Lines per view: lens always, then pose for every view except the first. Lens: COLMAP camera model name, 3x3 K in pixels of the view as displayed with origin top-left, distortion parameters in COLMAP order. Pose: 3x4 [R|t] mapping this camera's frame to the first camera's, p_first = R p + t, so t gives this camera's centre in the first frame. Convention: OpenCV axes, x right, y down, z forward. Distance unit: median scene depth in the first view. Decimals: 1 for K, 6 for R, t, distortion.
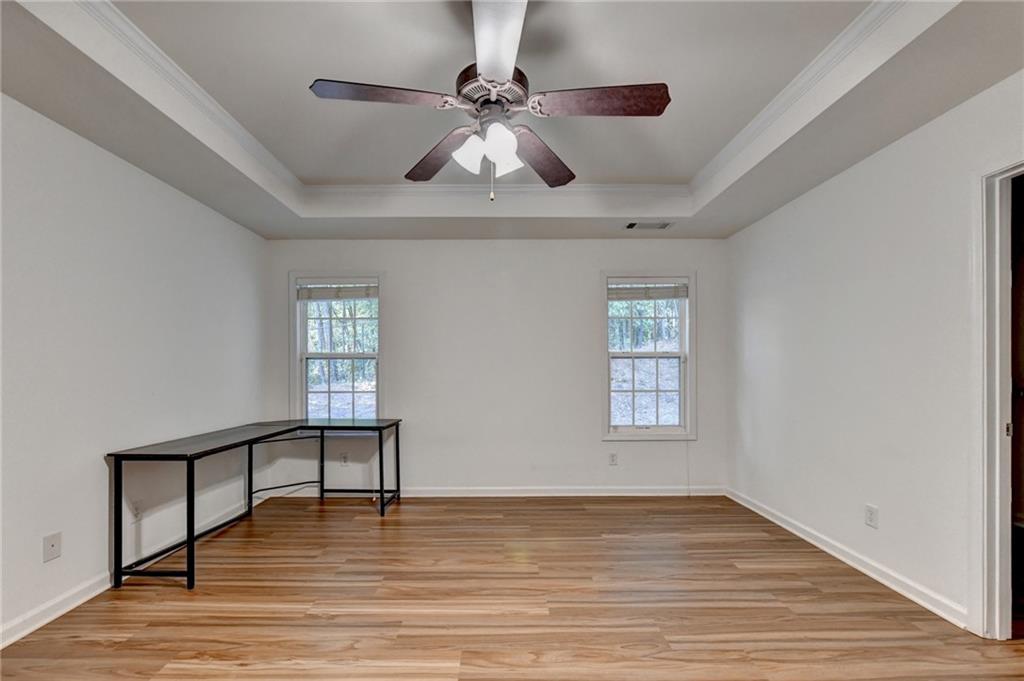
lens RADIAL K [[408.6, 0, 509.8], [0, 408.6, 357.7], [0, 0, 1]] dist [-0.008469, 0.000057]
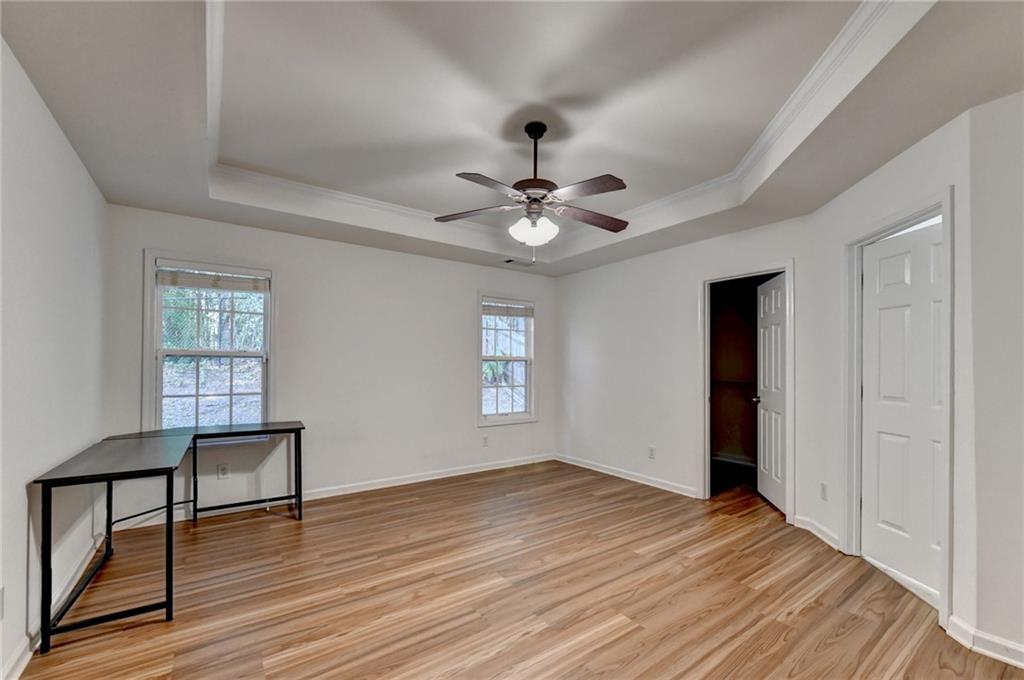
lens RADIAL K [[411.2, 0, 519.0], [0, 411.2, 343.9], [0, 0, 1]] dist [-0.007863, -0.000150]
pose [[0.815443, 0.038891, 0.577529, -0.462635], [-0.022451, 0.999115, -0.035580, -0.009773], [-0.578402, 0.016047, 0.815594, -0.109488]]
